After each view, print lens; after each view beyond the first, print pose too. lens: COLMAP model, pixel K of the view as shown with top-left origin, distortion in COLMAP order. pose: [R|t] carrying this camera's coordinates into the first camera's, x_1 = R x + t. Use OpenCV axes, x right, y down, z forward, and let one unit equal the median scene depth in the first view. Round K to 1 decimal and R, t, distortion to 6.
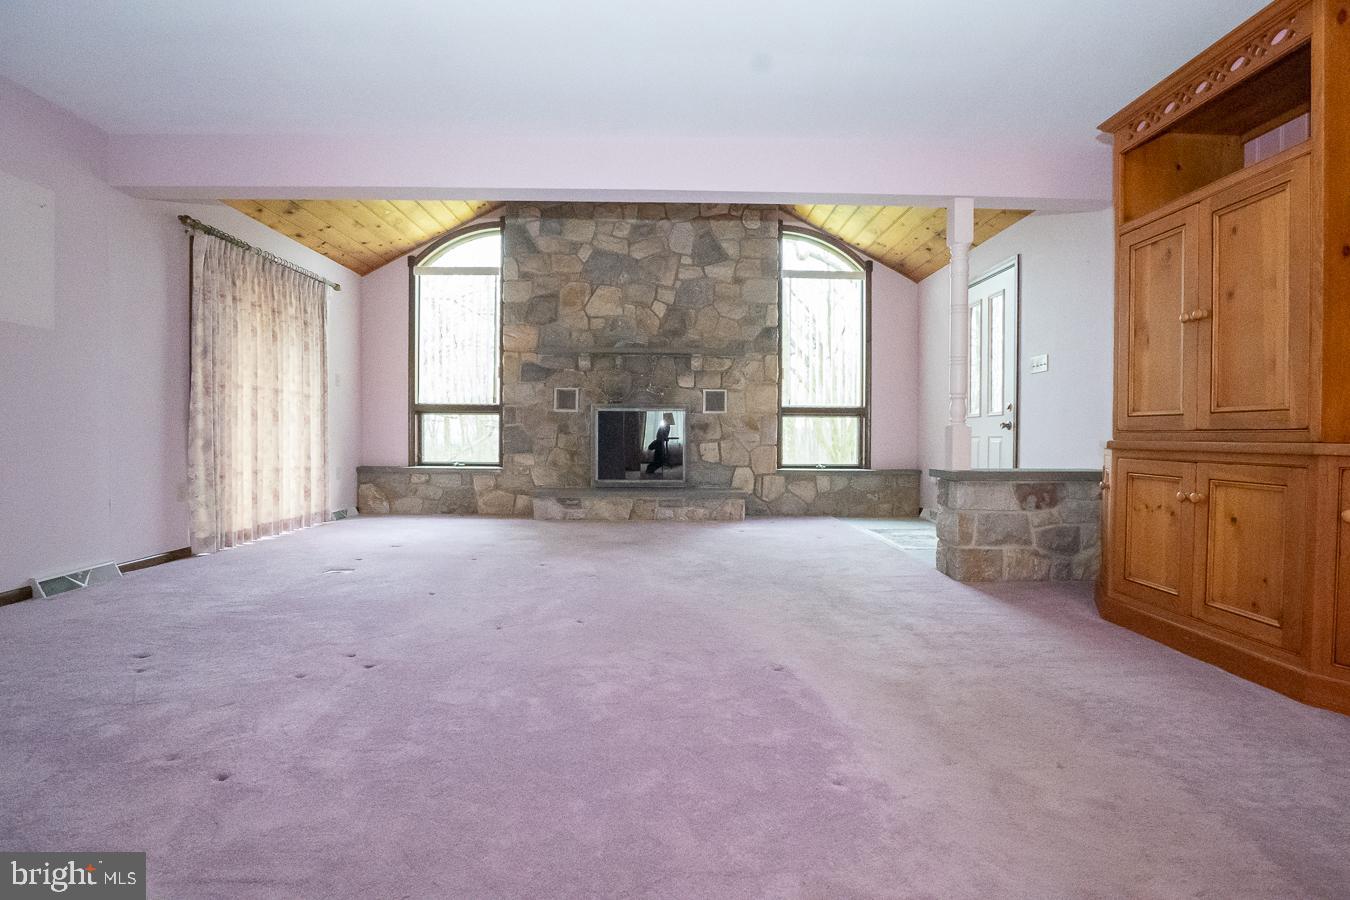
lens RADIAL K [[653.2, 0, 675.0], [0, 653.2, 450.0], [0, 0, 1]] dist [-0.047700, 0.010937]
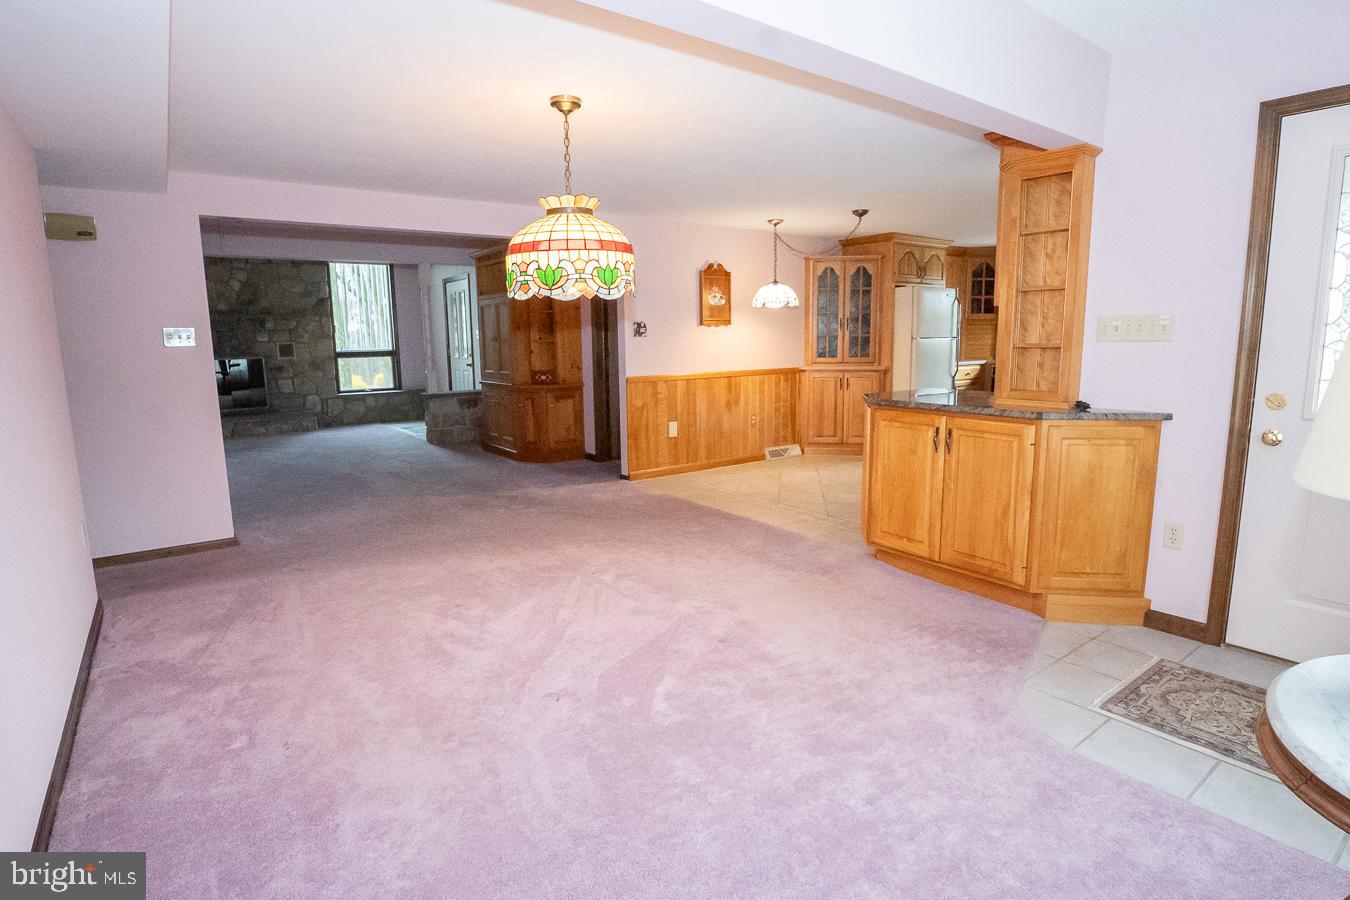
lens RADIAL K [[688.7, 0, 681.0], [0, 688.7, 450.5], [0, 0, 1]] dist [-0.052420, 0.012819]
pose [[0.807823, -0.111596, 0.578765, -0.125325], [0.029660, 0.988366, 0.149175, -0.053774], [-0.588678, -0.103341, 0.801735, -0.740192]]
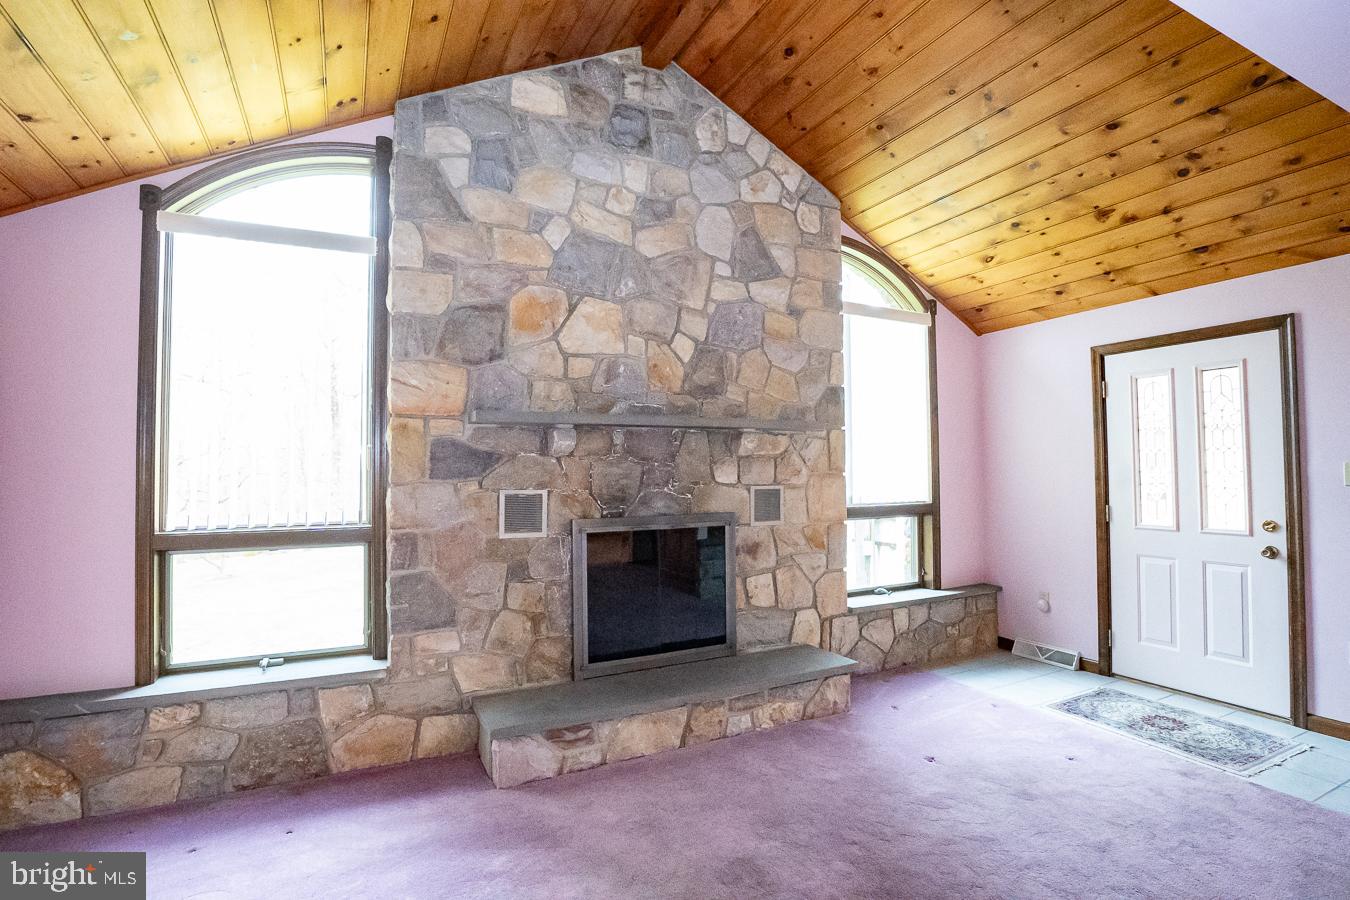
lens RADIAL K [[653.2, 0, 675.0], [0, 653.2, 450.0], [0, 0, 1]] dist [-0.047700, 0.010937]
pose [[0.904618, -0.000799, 0.426223, -0.275539], [0.021240, 0.998840, -0.043206, -0.101892], [-0.425694, 0.048137, 0.903586, 0.489079]]
